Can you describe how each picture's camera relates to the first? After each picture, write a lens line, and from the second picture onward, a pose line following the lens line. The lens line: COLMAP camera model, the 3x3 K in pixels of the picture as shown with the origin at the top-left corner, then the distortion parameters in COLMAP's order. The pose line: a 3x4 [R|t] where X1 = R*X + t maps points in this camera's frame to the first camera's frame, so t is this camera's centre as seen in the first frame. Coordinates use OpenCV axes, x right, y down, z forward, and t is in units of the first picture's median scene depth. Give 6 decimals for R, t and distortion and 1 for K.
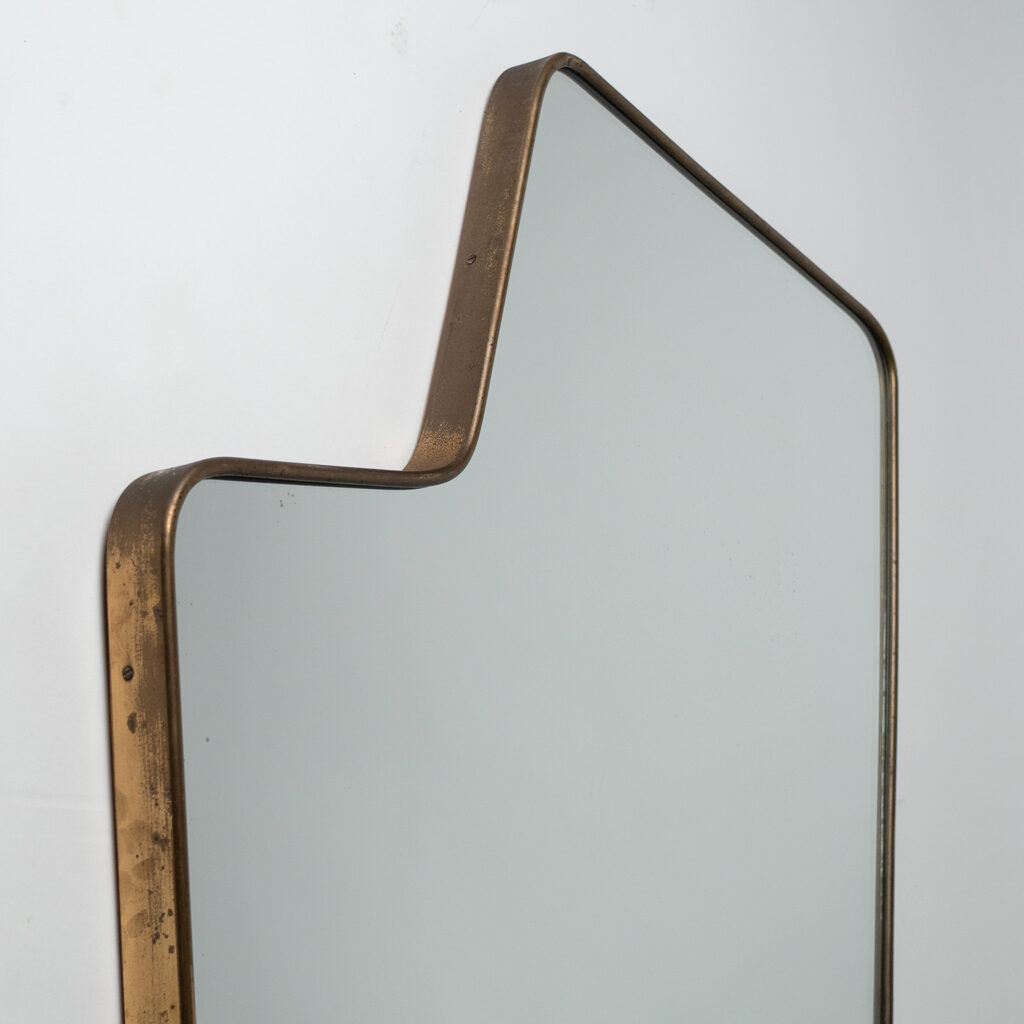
lens RADIAL K [[2951.0, 0, 512.0], [0, 2951.0, 512.0], [0, 0, 1]] dist [-0.004561, -0.720938]
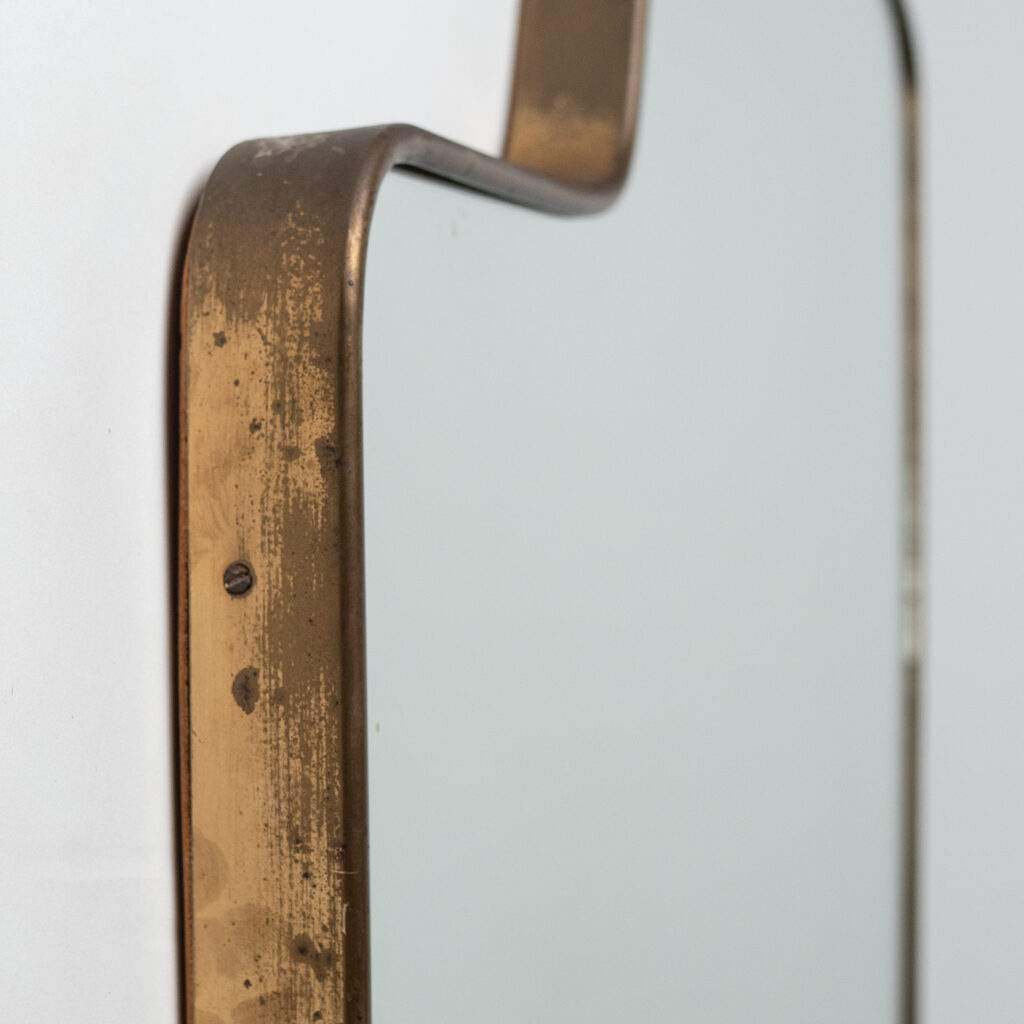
lens RADIAL K [[2951.0, 0, 512.0], [0, 2951.0, 512.0], [0, 0, 1]] dist [-0.004561, -0.720938]
pose [[0.949588, 0.060452, 0.307618, -0.231454], [-0.086882, 0.993544, 0.072949, 0.007558], [-0.301222, -0.095998, 0.948709, 0.559321]]
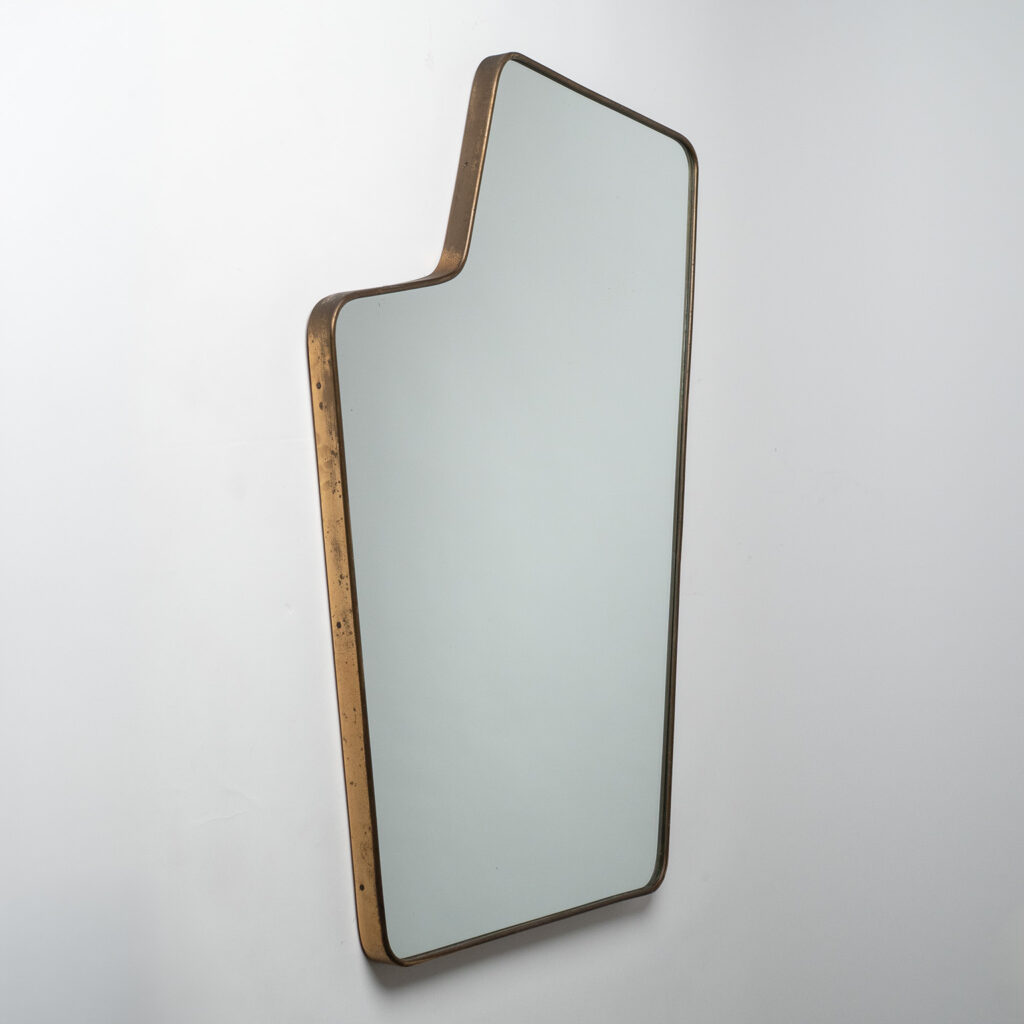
lens RADIAL K [[2951.0, 0, 512.0], [0, 2951.0, 512.0], [0, 0, 1]] dist [-0.004561, -0.720938]
pose [[0.998315, -0.011557, -0.056872, 0.171759], [0.024497, 0.972304, 0.232431, -0.414985], [0.052611, -0.233432, 0.970949, -1.423711]]
